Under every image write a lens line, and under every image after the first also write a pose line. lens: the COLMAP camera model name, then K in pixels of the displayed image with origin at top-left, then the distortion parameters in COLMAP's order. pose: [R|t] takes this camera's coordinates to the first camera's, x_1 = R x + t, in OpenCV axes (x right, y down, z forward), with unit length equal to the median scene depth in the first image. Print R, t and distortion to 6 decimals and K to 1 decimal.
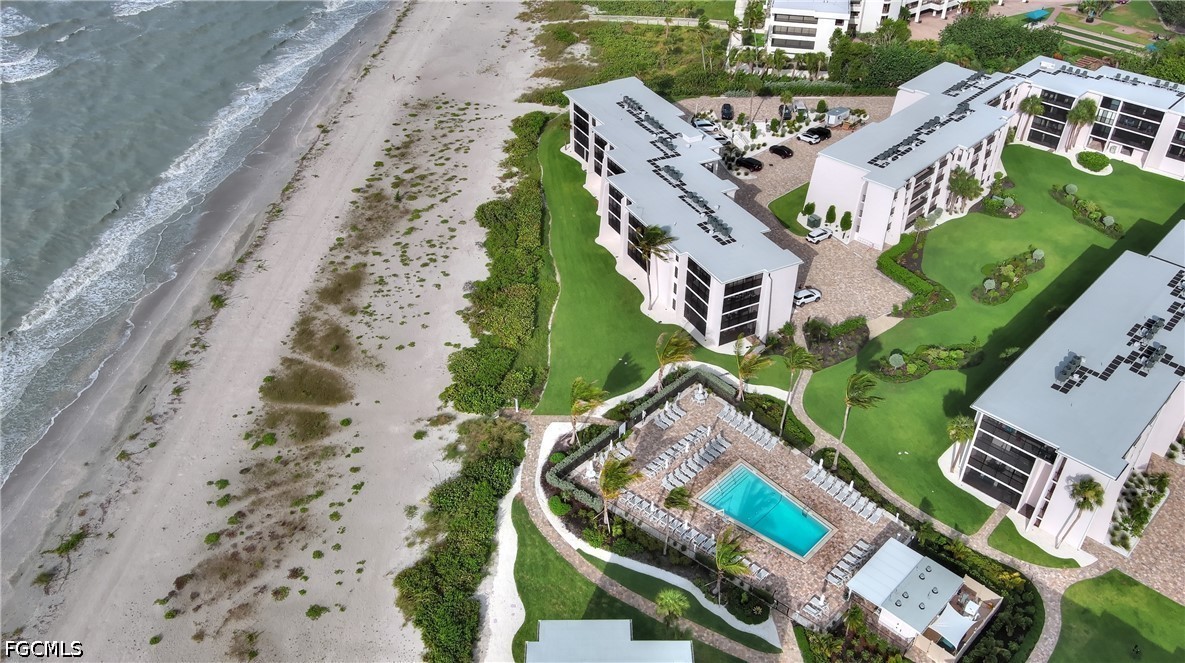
lens RADIAL K [[930.8, 0, 591.4], [0, 930.8, 326.4], [0, 0, 1]] dist [0.020583, -0.031716]
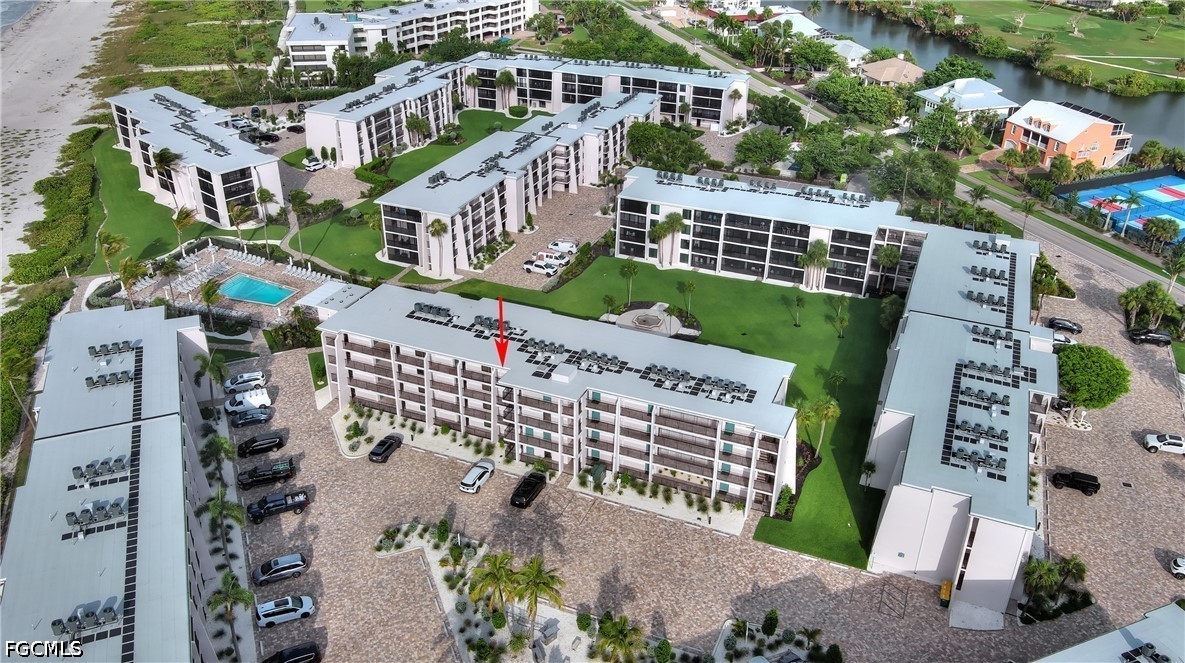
lens RADIAL K [[930.8, 0, 591.4], [0, 930.8, 326.4], [0, 0, 1]] dist [0.020583, -0.031716]
pose [[0.929309, -0.171315, 0.327164, 0.154695], [0.212627, 0.972532, -0.094713, 0.409064], [-0.301952, 0.157582, 0.940209, -0.445201]]
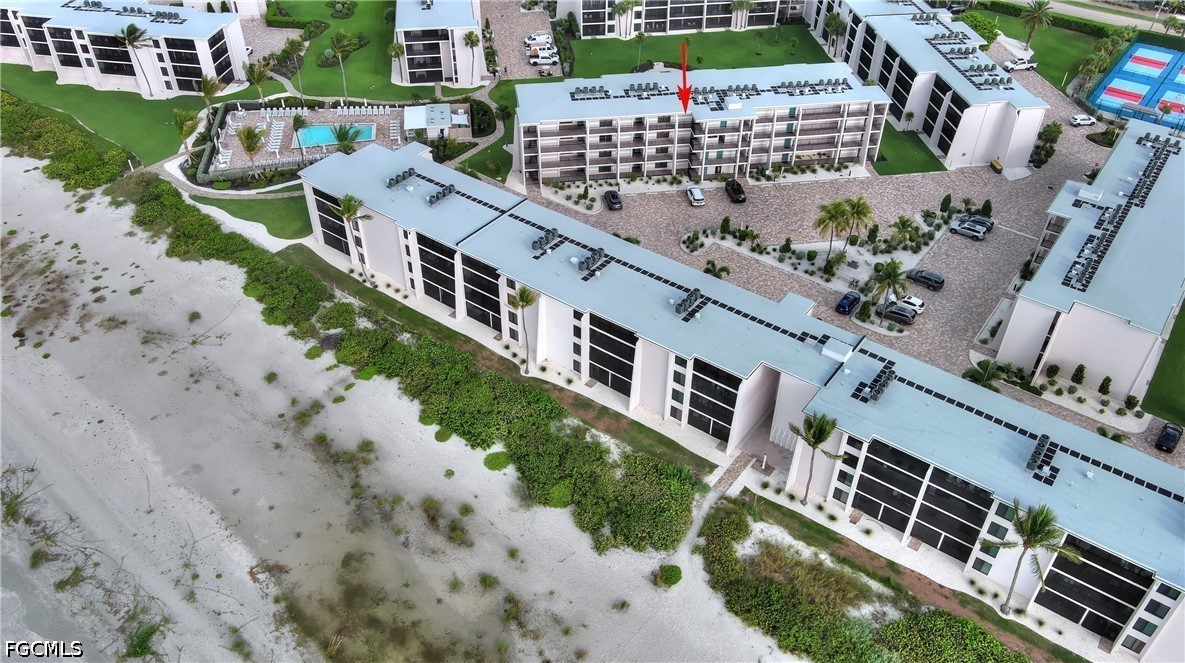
lens RADIAL K [[930.8, 0, 591.4], [0, 930.8, 326.4], [0, 0, 1]] dist [0.020583, -0.031716]
pose [[0.603148, -0.502678, 0.619297, -0.563213], [0.466300, 0.852140, 0.237534, 0.243994], [-0.647130, 0.145510, 0.748365, -0.347536]]
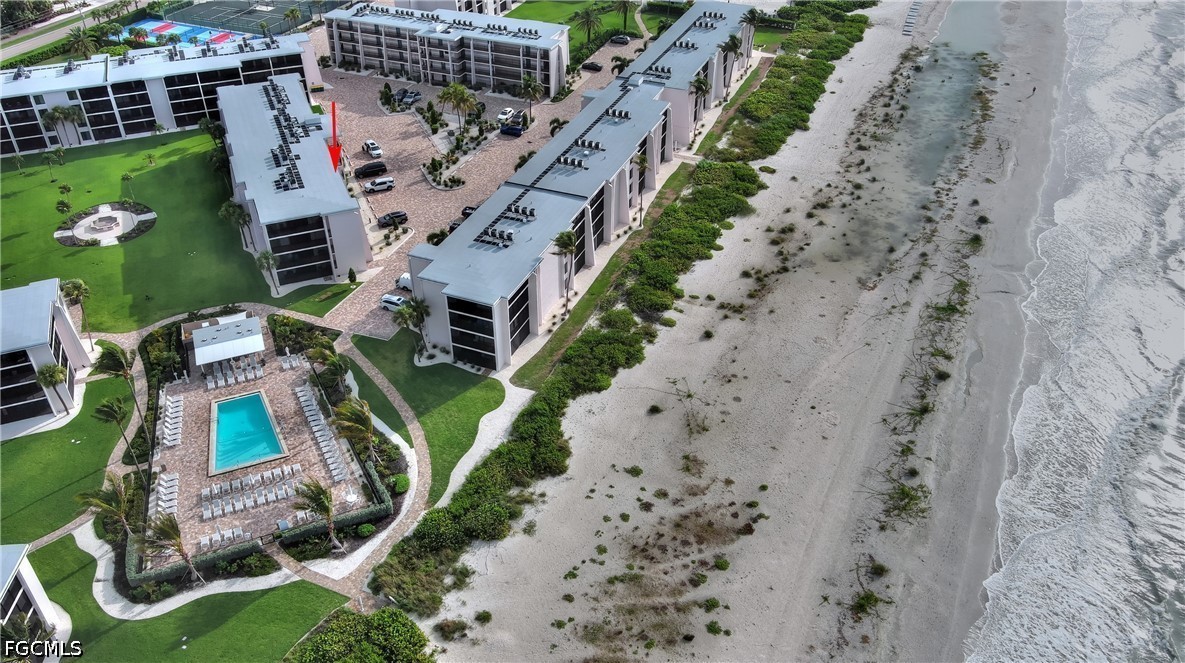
lens RADIAL K [[930.8, 0, 591.4], [0, 930.8, 326.4], [0, 0, 1]] dist [0.020583, -0.031716]
pose [[-0.922437, -0.226049, 0.313070, -0.416685], [0.225409, 0.343072, 0.911862, -0.618812], [-0.313531, 0.911704, -0.265509, 0.844973]]
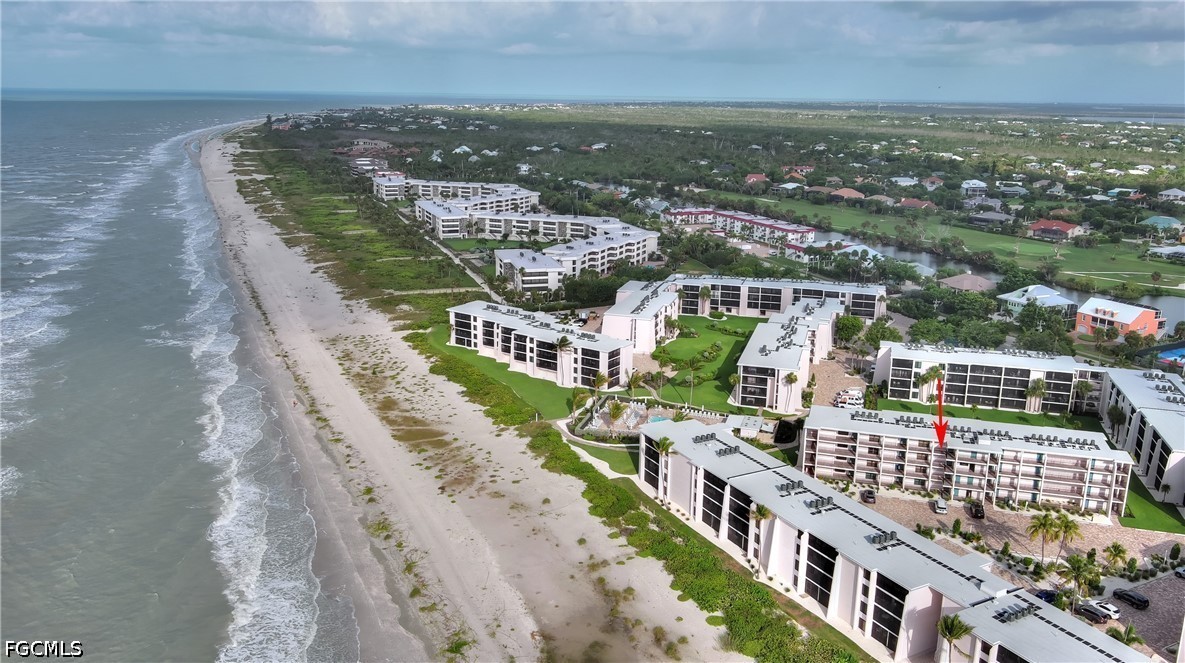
lens RADIAL K [[930.8, 0, 591.4], [0, 930.8, 326.4], [0, 0, 1]] dist [0.020583, -0.031716]
pose [[0.883905, -0.106591, 0.455357, -0.760625], [0.266686, 0.914733, -0.303550, 0.479220], [-0.384174, 0.389747, 0.836963, -0.666480]]
